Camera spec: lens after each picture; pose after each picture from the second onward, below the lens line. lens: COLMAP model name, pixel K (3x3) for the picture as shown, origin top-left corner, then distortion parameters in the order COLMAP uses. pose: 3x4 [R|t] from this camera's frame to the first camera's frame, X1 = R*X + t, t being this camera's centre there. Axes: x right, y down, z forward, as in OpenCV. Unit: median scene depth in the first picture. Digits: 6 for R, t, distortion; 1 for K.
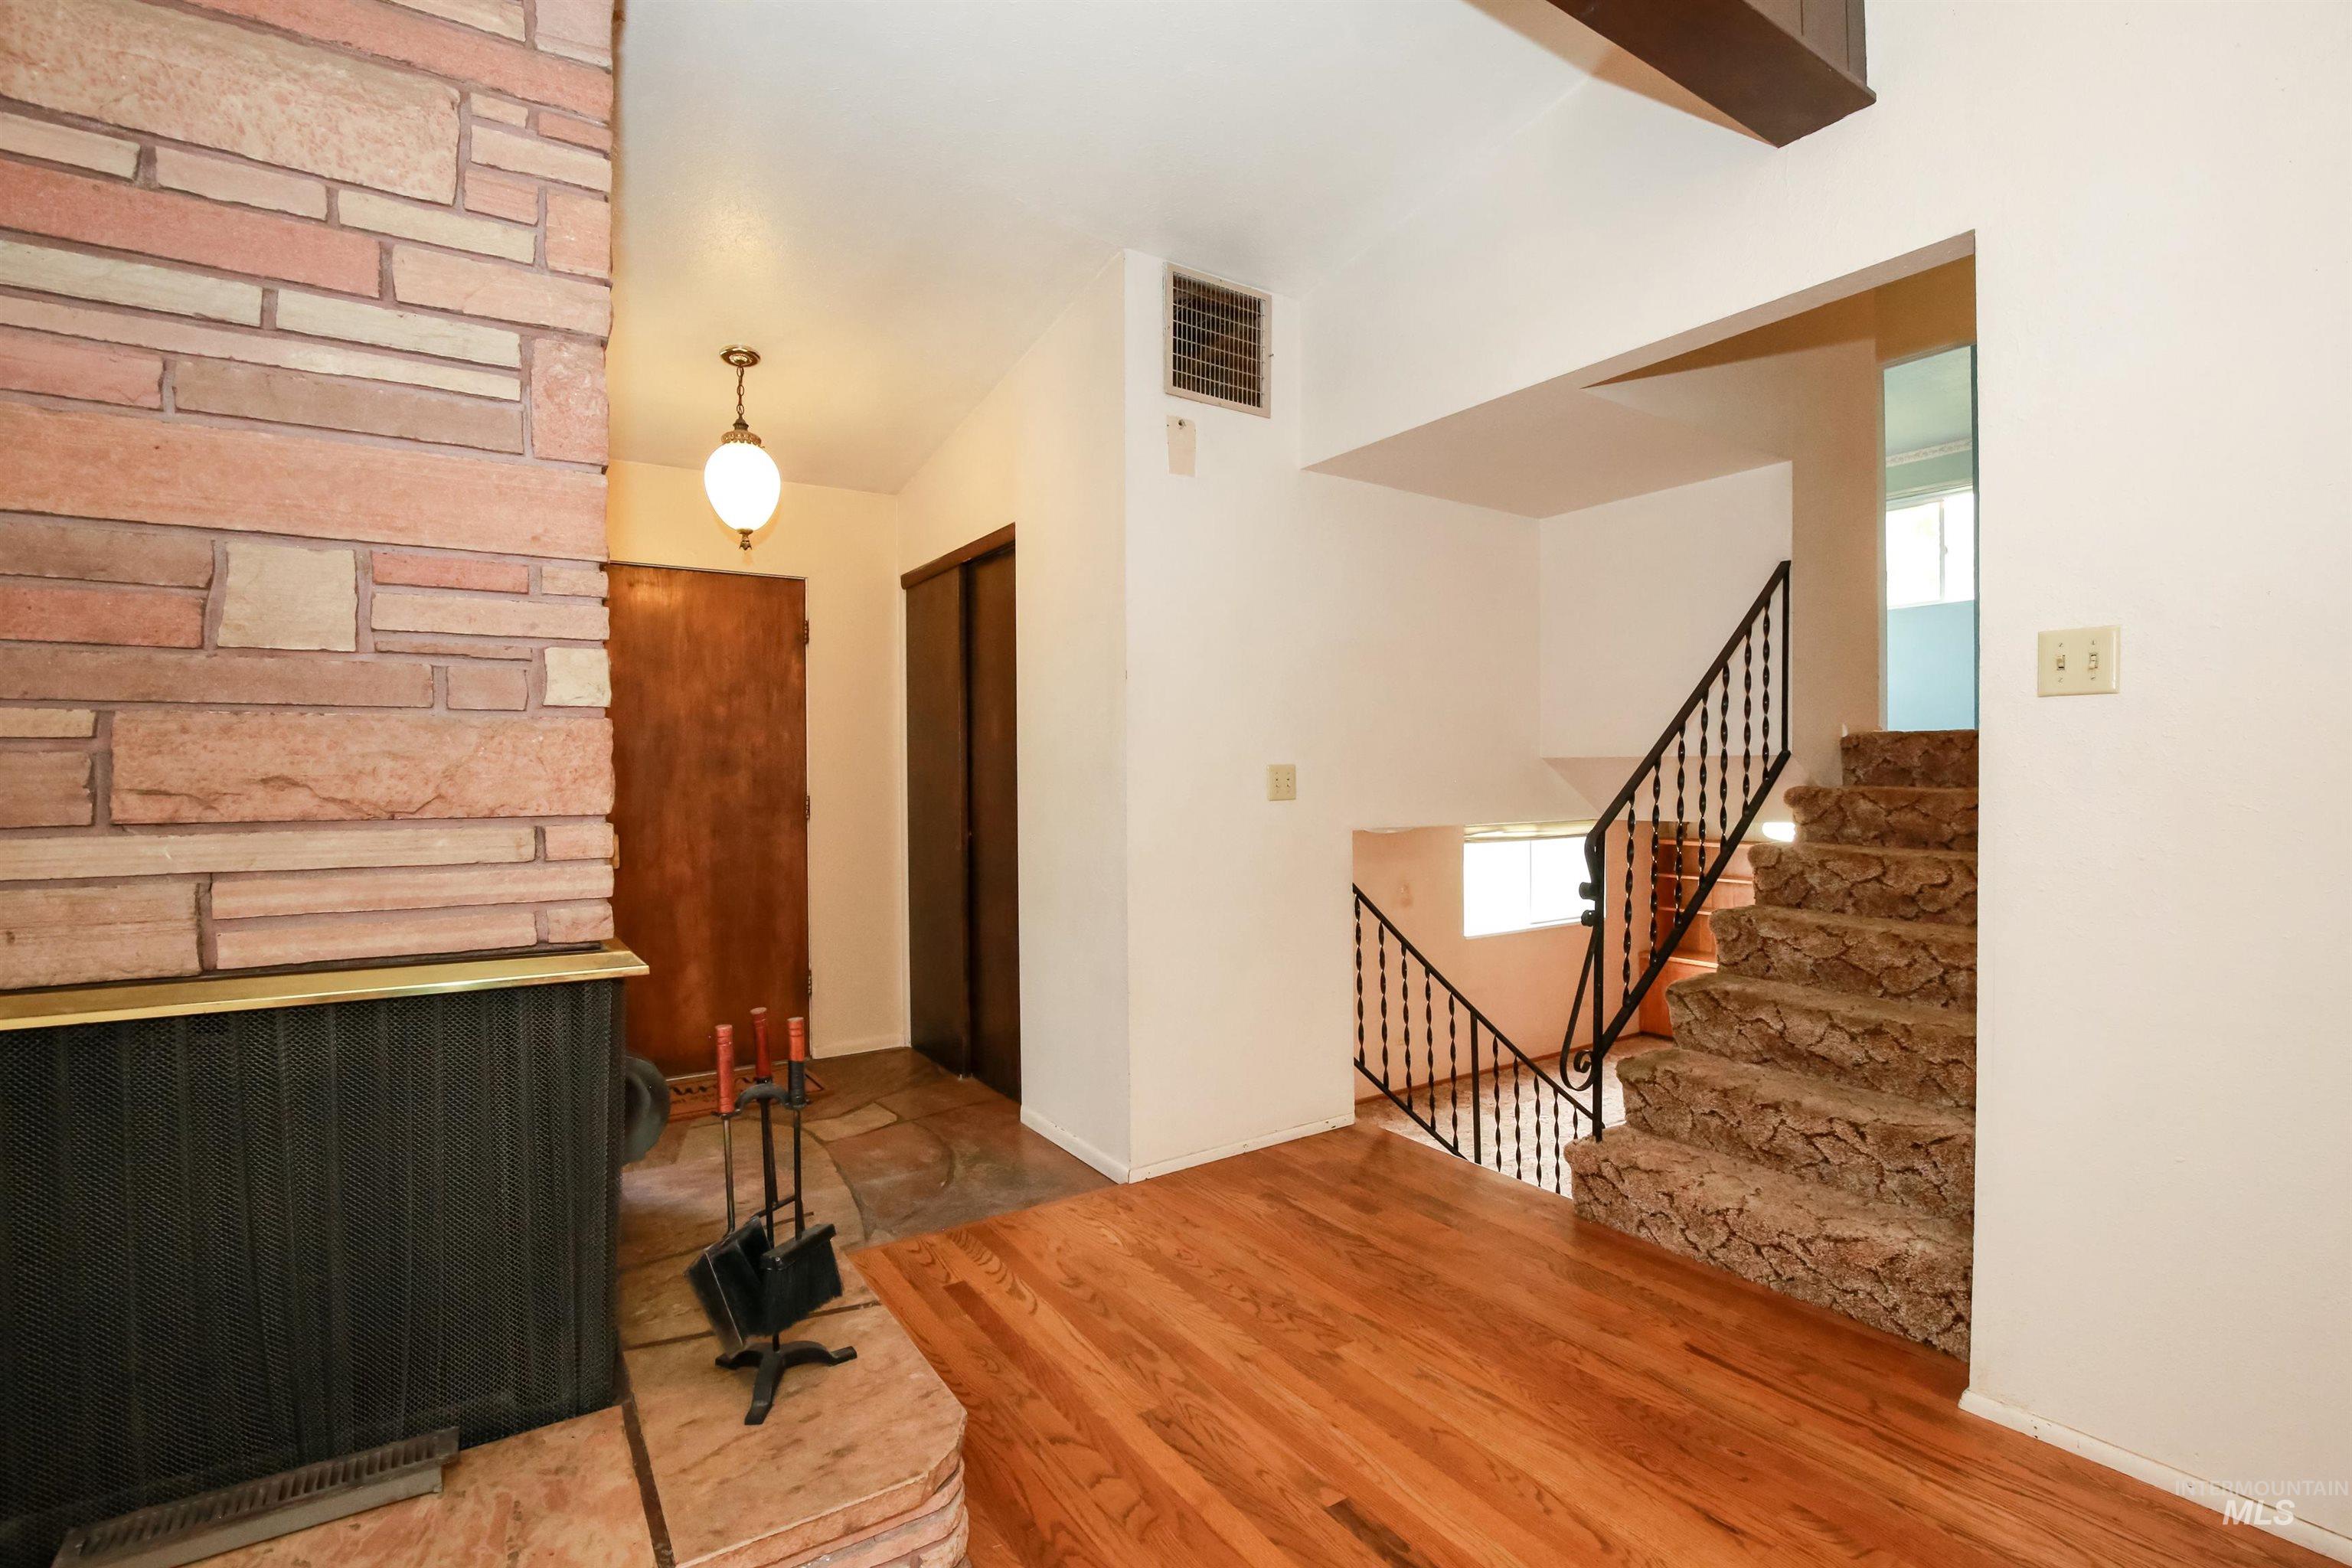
lens RADIAL K [[1075.3, 0, 1190.1], [0, 1075.3, 782.9], [0, 0, 1]] dist [-0.036703, 0.006556]
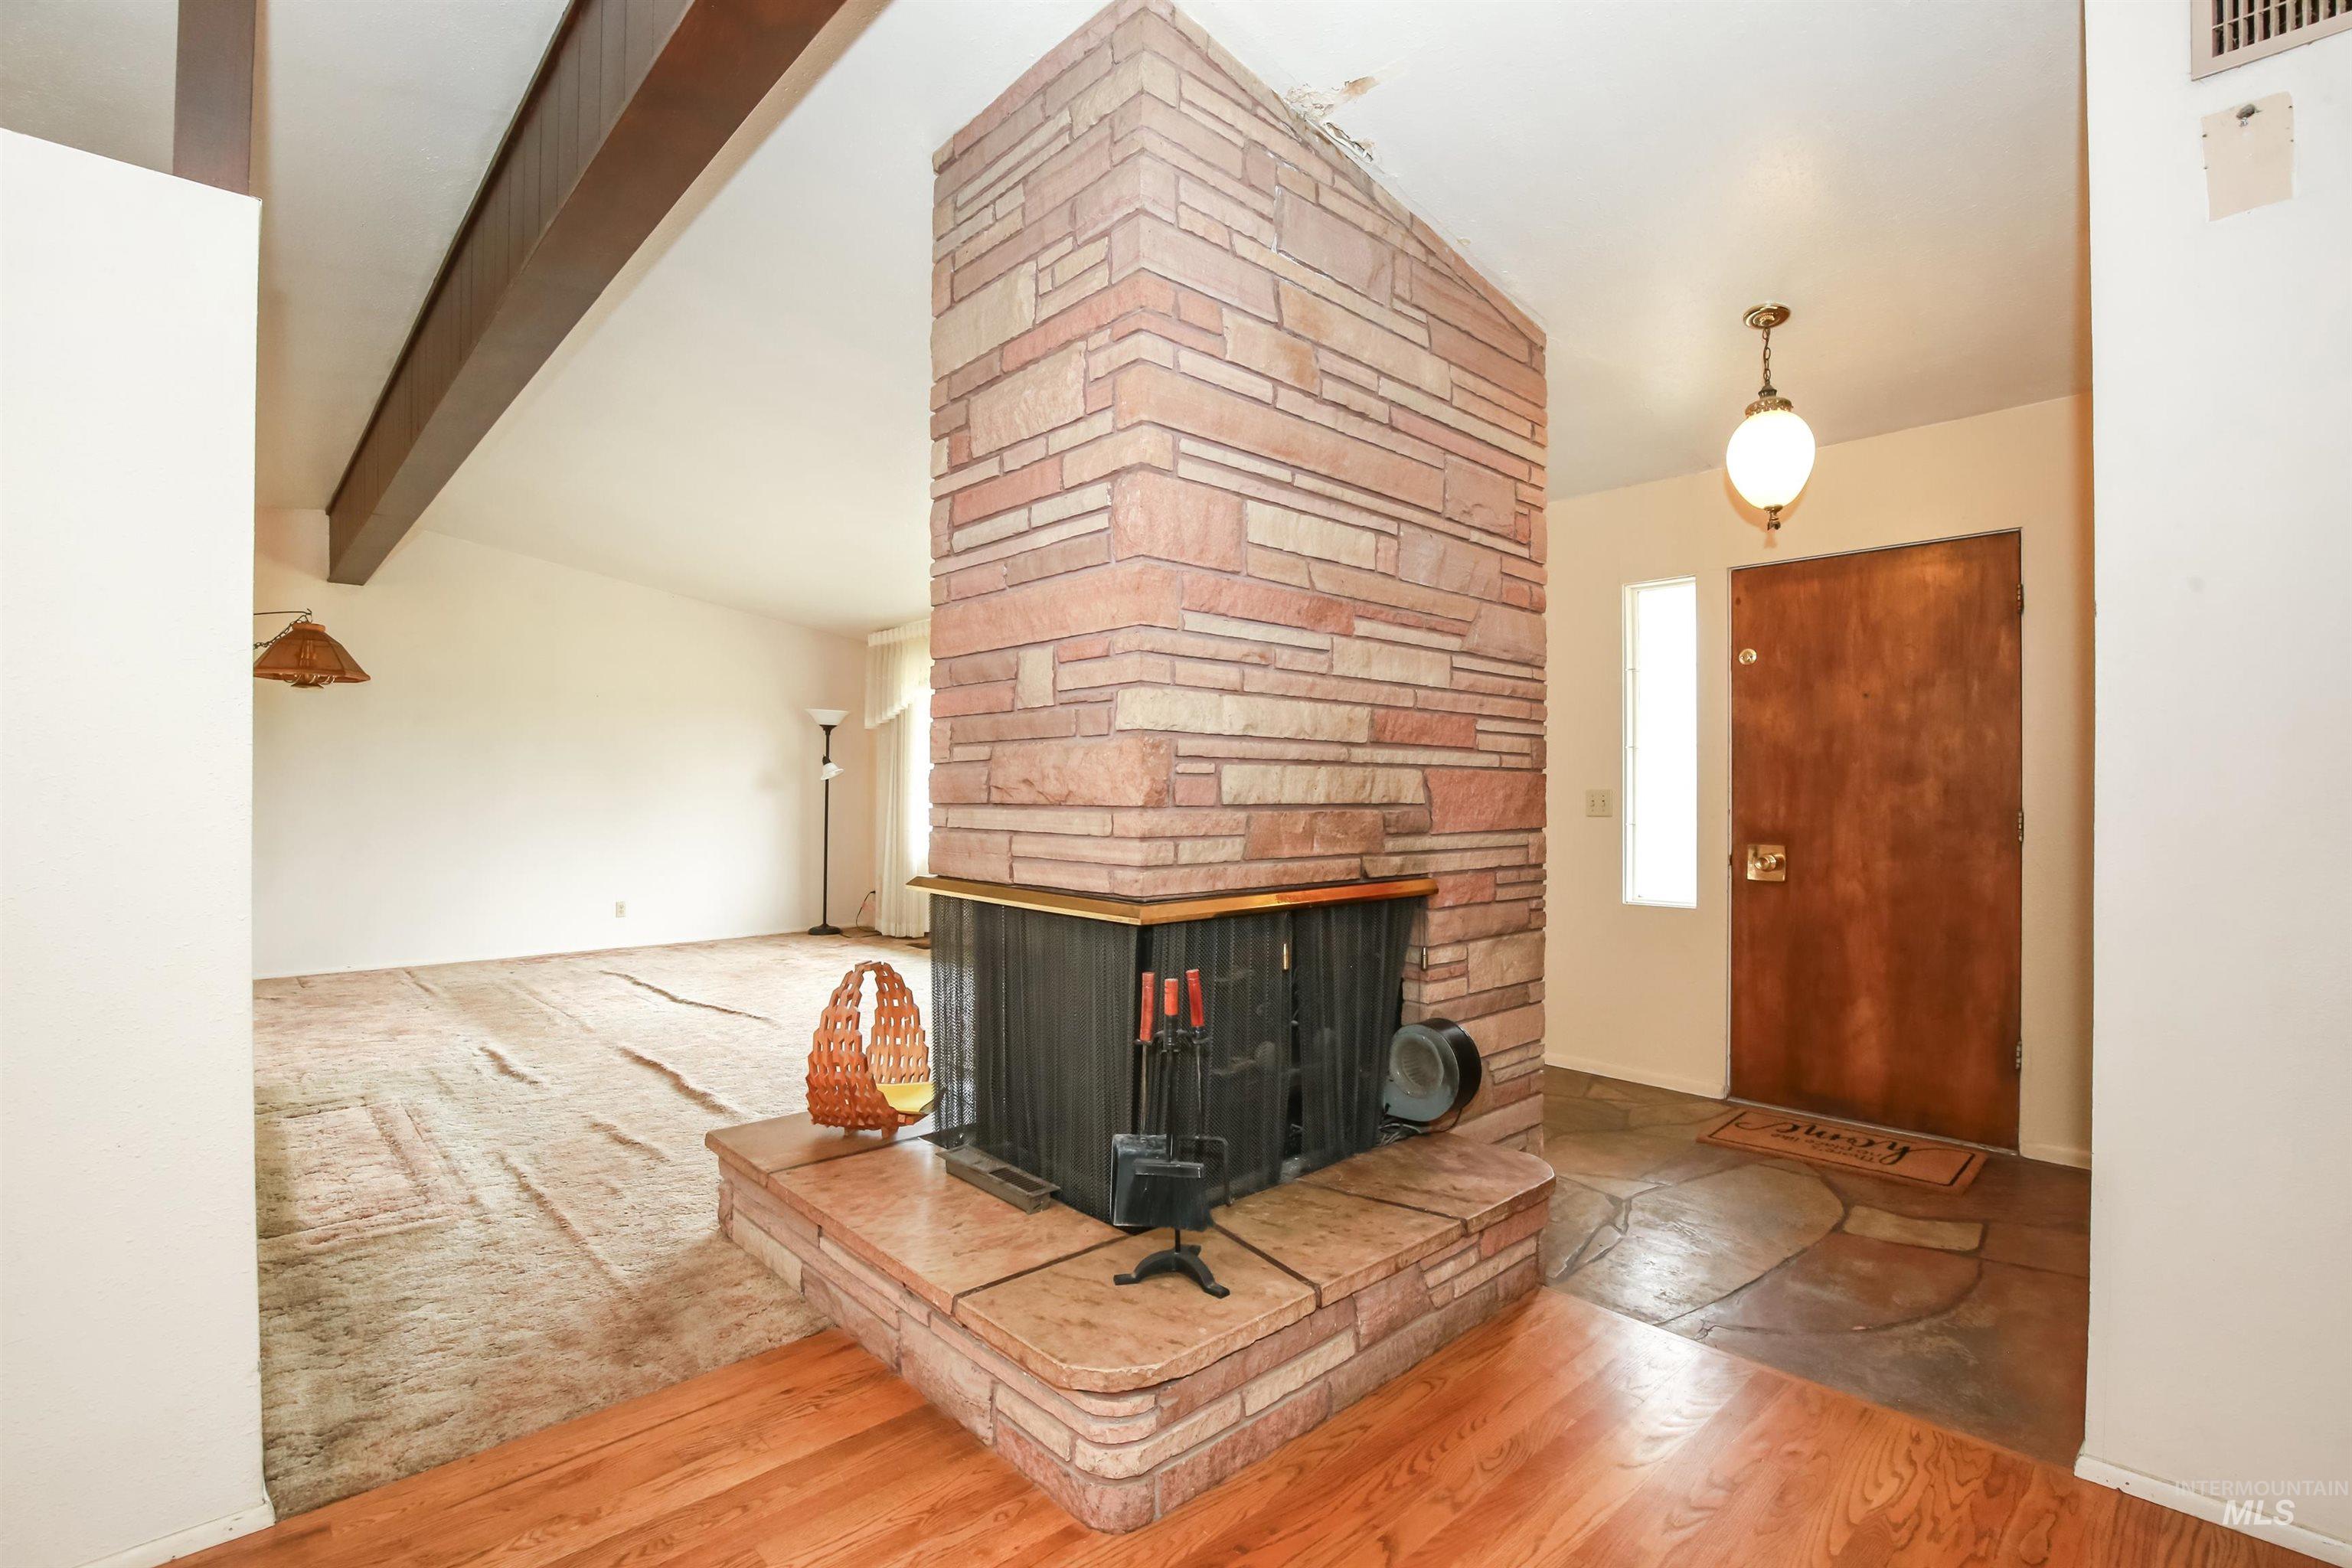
lens RADIAL K [[1075.3, 0, 1191.9], [0, 1075.3, 791.9], [0, 0, 1]] dist [-0.036703, 0.006556]
pose [[0.161537, 0.005786, -0.986850, 0.379829], [-0.010688, 0.999934, 0.004113, 0.001995], [0.986809, 0.009883, 0.161588, 0.378500]]
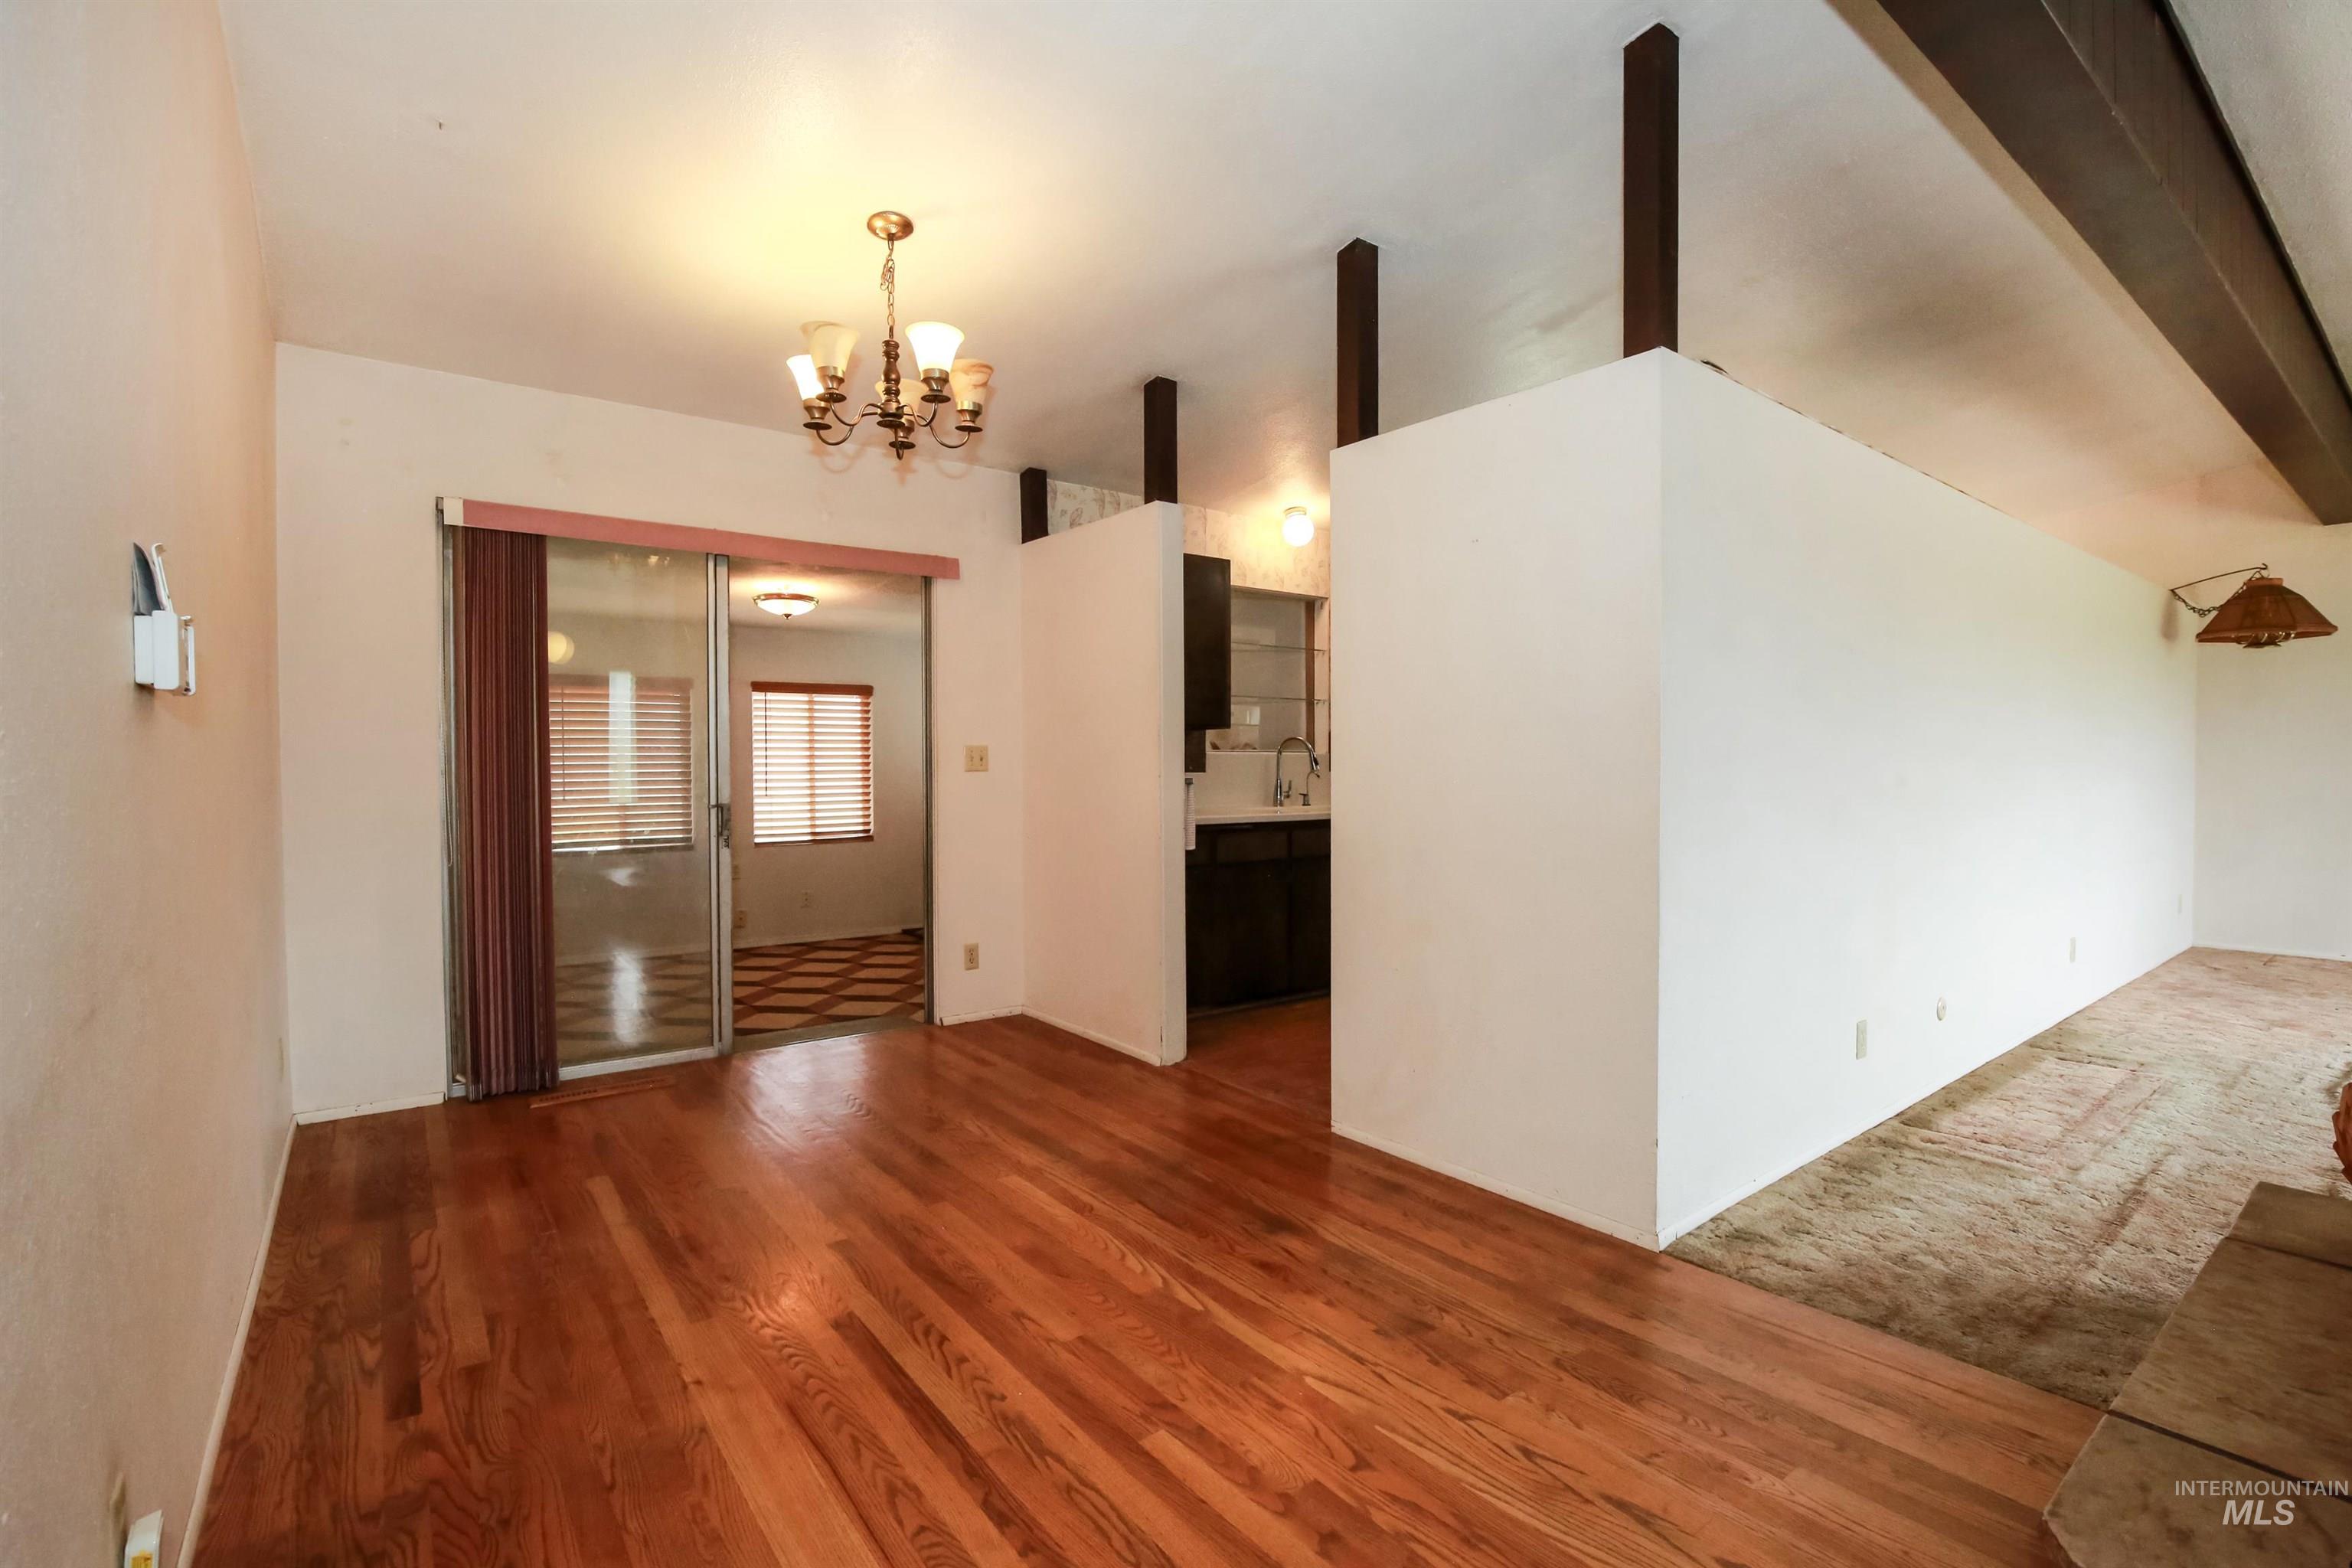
lens RADIAL K [[1075.3, 0, 1191.3], [0, 1075.3, 781.4], [0, 0, 1]] dist [-0.036703, 0.006556]
pose [[-0.998041, 0.010792, -0.061623, 0.202203], [0.009186, 0.999612, 0.026281, 0.003562], [0.061883, 0.025664, -0.997753, 0.732230]]
